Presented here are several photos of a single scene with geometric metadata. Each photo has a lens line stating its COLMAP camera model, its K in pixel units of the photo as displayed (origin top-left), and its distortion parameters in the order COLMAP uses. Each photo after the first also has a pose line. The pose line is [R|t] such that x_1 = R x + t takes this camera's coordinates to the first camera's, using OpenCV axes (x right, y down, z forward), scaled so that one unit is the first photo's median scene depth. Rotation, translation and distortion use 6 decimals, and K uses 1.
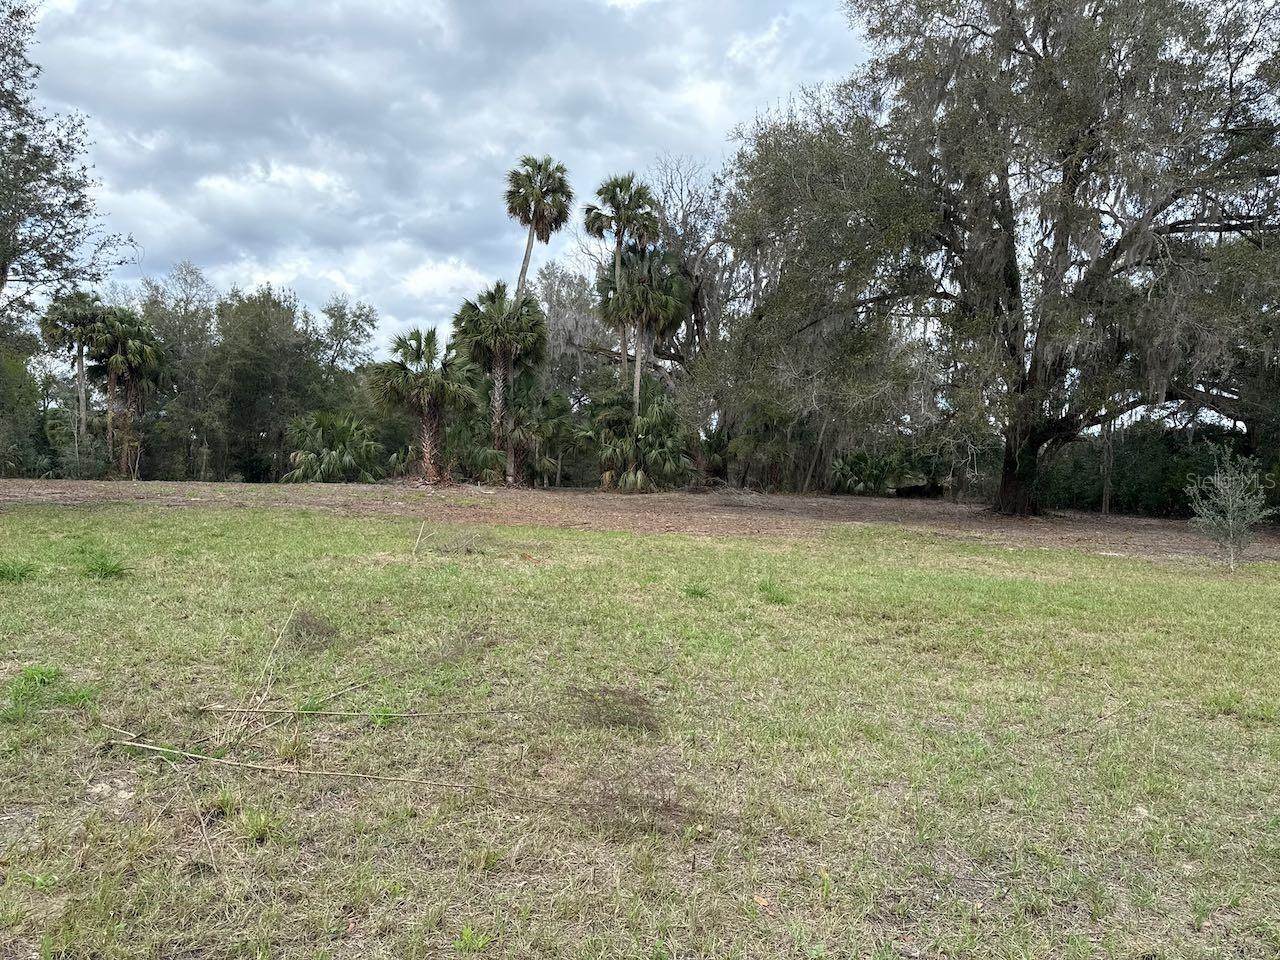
lens RADIAL K [[907.0, 0, 650.0], [0, 907.0, 485.1], [0, 0, 1]] dist [0.057640, -0.068019]
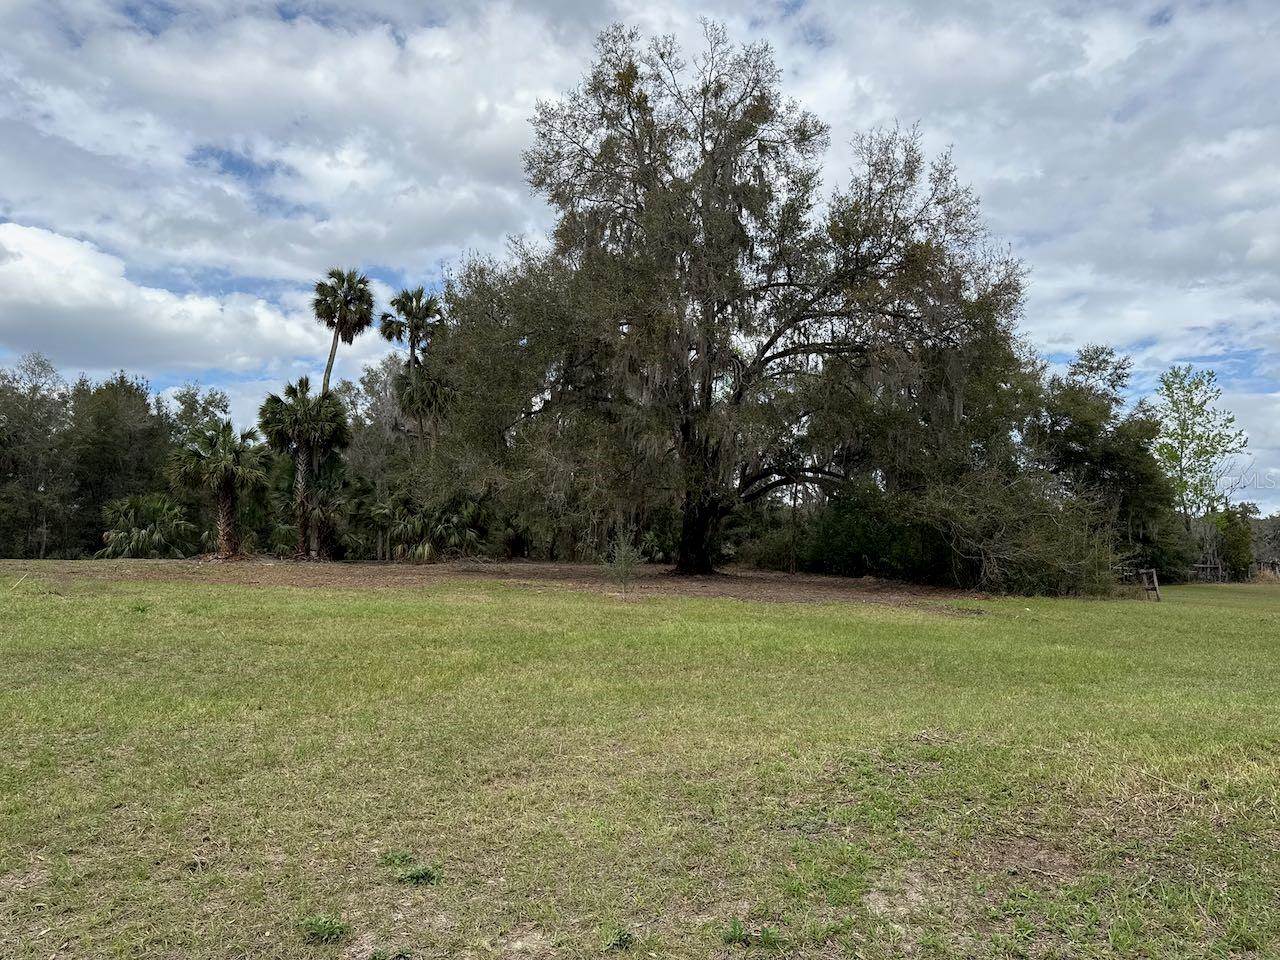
lens RADIAL K [[907.0, 0, 649.3], [0, 907.0, 483.5], [0, 0, 1]] dist [0.057640, -0.068019]
pose [[0.996869, -0.005896, 0.078853, 0.170430], [0.012454, 0.996477, -0.082936, 0.006713], [-0.078086, 0.083659, 0.993430, -0.149059]]
